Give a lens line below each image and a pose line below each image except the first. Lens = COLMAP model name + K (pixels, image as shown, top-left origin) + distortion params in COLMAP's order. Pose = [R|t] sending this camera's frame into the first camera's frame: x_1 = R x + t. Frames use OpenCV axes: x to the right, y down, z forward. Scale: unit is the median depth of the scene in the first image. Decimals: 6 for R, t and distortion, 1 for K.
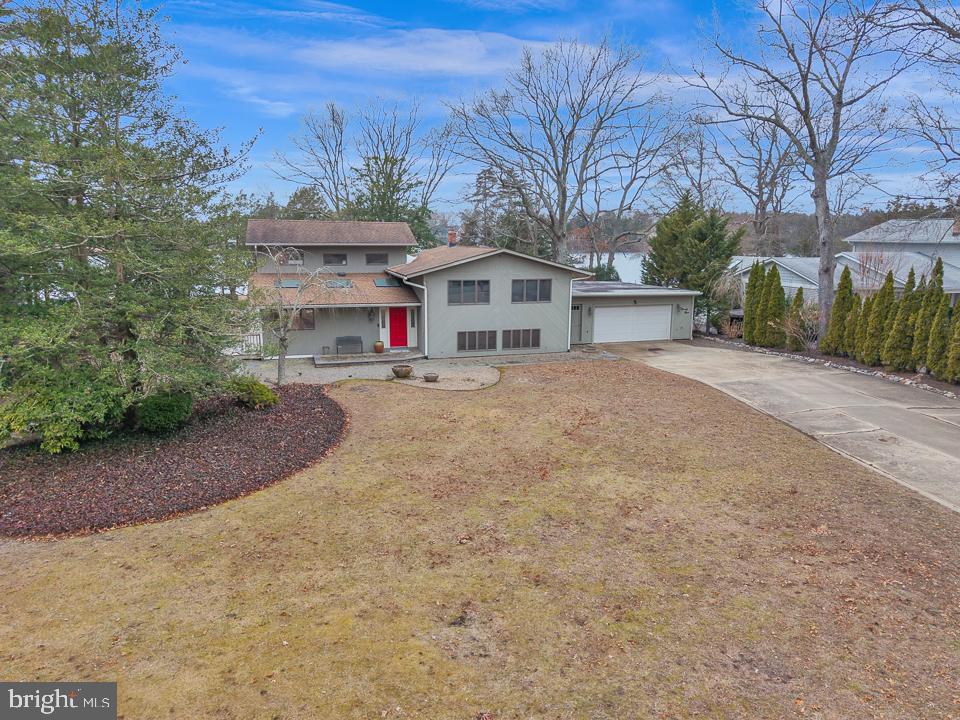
lens RADIAL K [[655.8, 0, 475.2], [0, 655.8, 358.2], [0, 0, 1]] dist [0.034235, -0.049302]
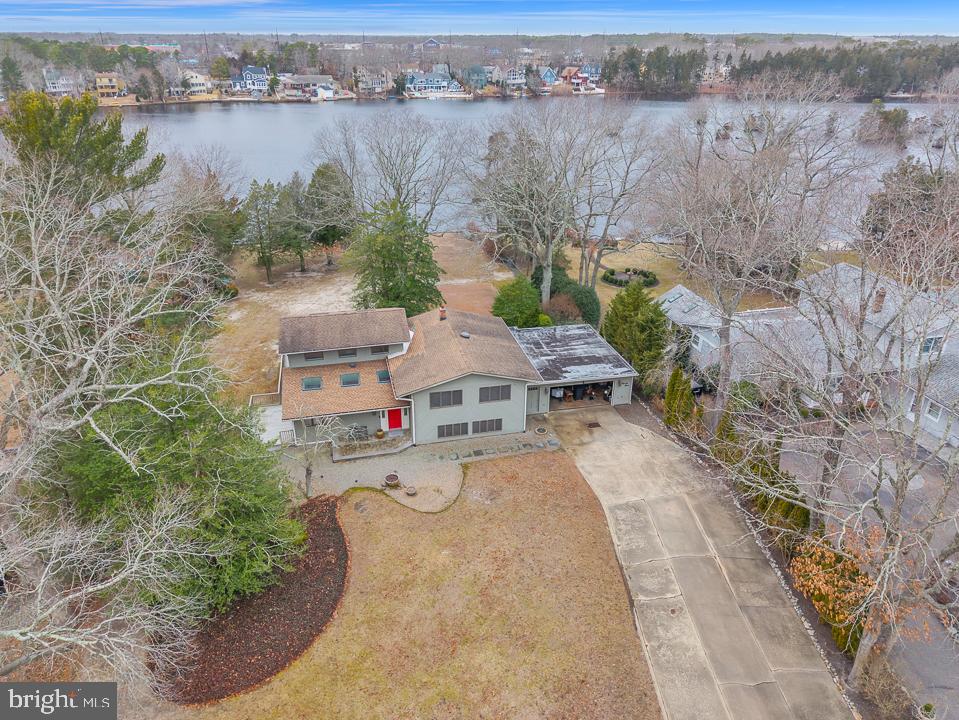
lens RADIAL K [[669.5, 0, 476.1], [0, 669.5, 353.5], [0, 0, 1]] dist [0.037106, -0.048180]
pose [[0.997980, 0.026315, -0.057830, 0.123754], [-0.010308, 0.965199, 0.261313, -0.530178], [0.062694, -0.260189, 0.963520, -0.267425]]
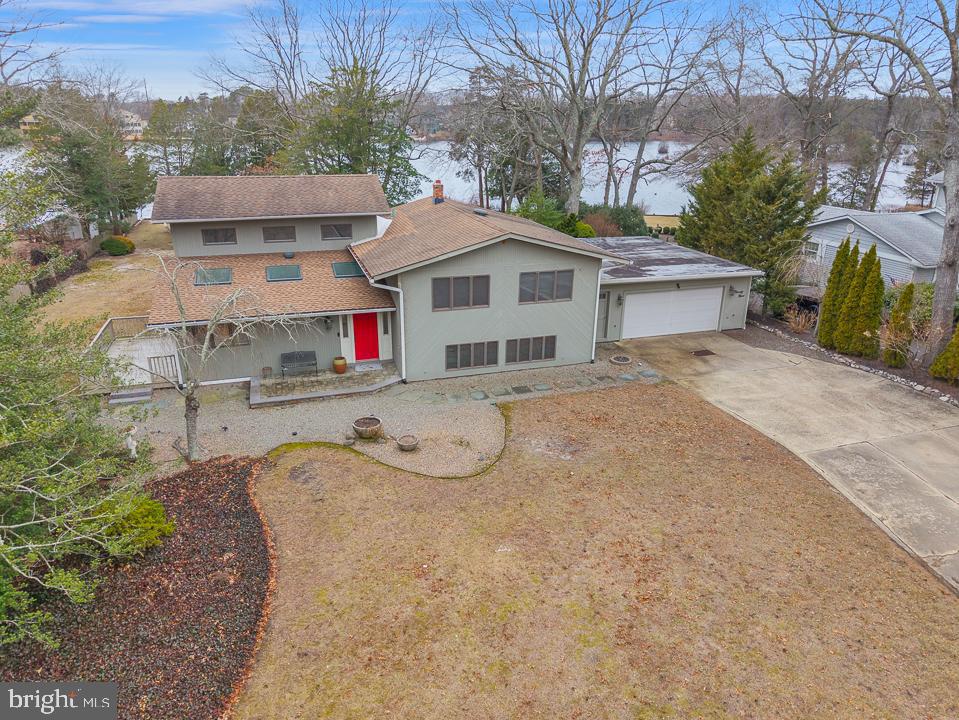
lens RADIAL K [[662.6, 0, 476.1], [0, 662.6, 356.6], [0, 0, 1]] dist [0.008986, -0.002363]
pose [[0.999895, -0.002291, 0.014302, -0.003404], [-0.000100, 0.986296, 0.164988, -0.148100], [-0.014484, -0.164972, 0.986192, 0.256168]]
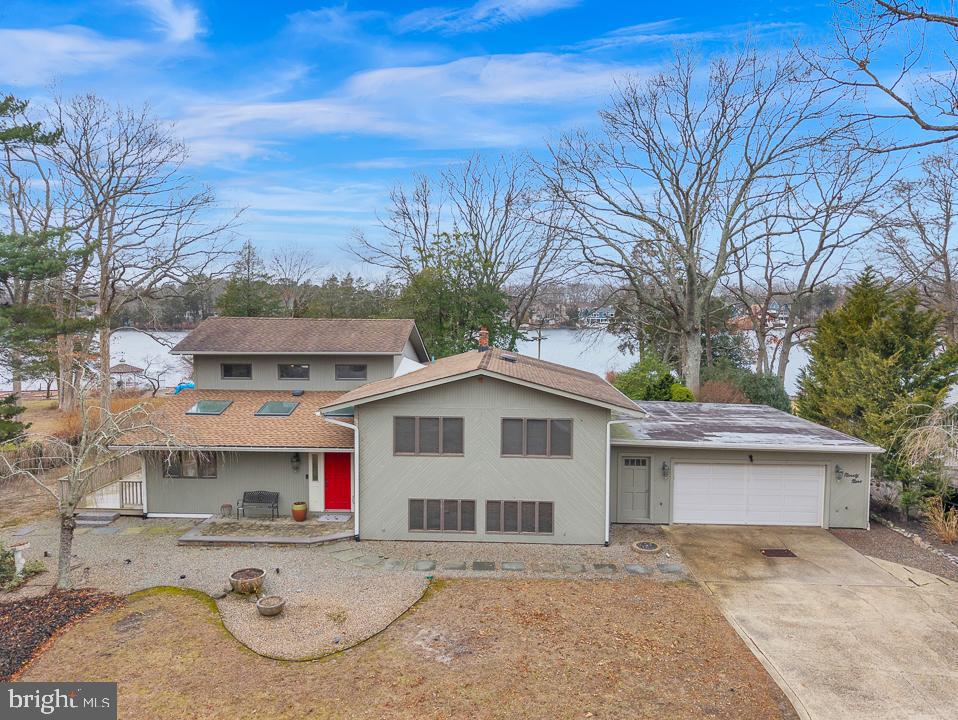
lens RADIAL K [[668.8, 0, 475.6], [0, 668.8, 353.5], [0, 0, 1]] dist [0.037106, -0.048180]
pose [[0.943863, 0.023079, -0.329530, 0.233372], [-0.062190, 0.992134, -0.108643, -0.109622], [0.324431, 0.123037, 0.937873, 0.402154]]
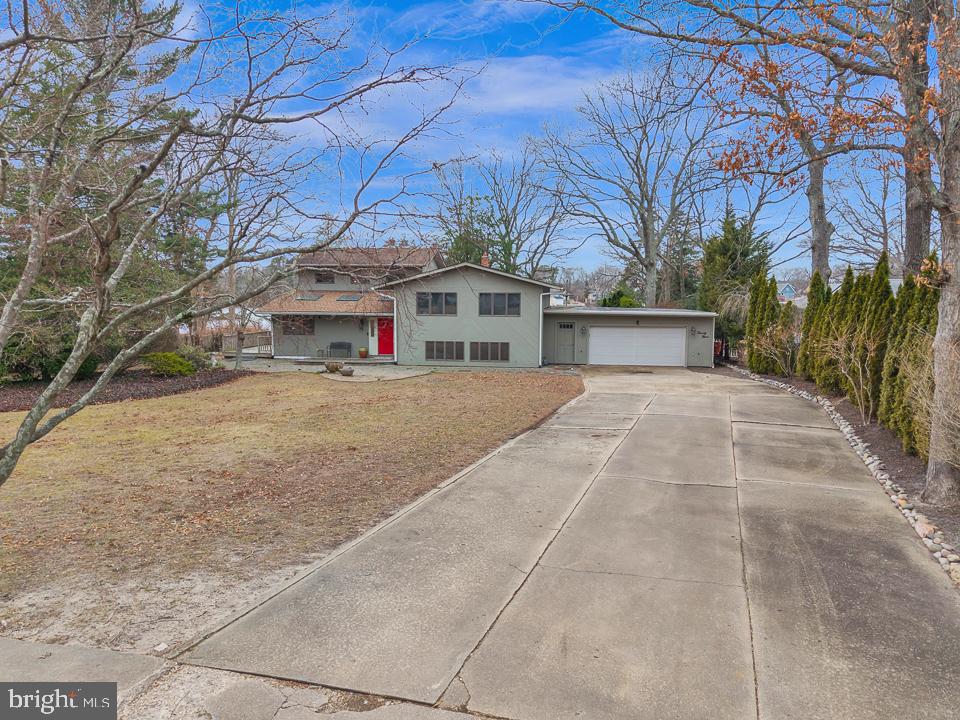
lens RADIAL K [[655.8, 0, 475.2], [0, 655.8, 358.2], [0, 0, 1]] dist [0.034235, -0.049302]
pose [[0.907249, 0.041709, -0.418520, 0.481940], [-0.078305, 0.994423, -0.070643, 0.054900], [0.413239, 0.096863, 0.905456, 0.073857]]
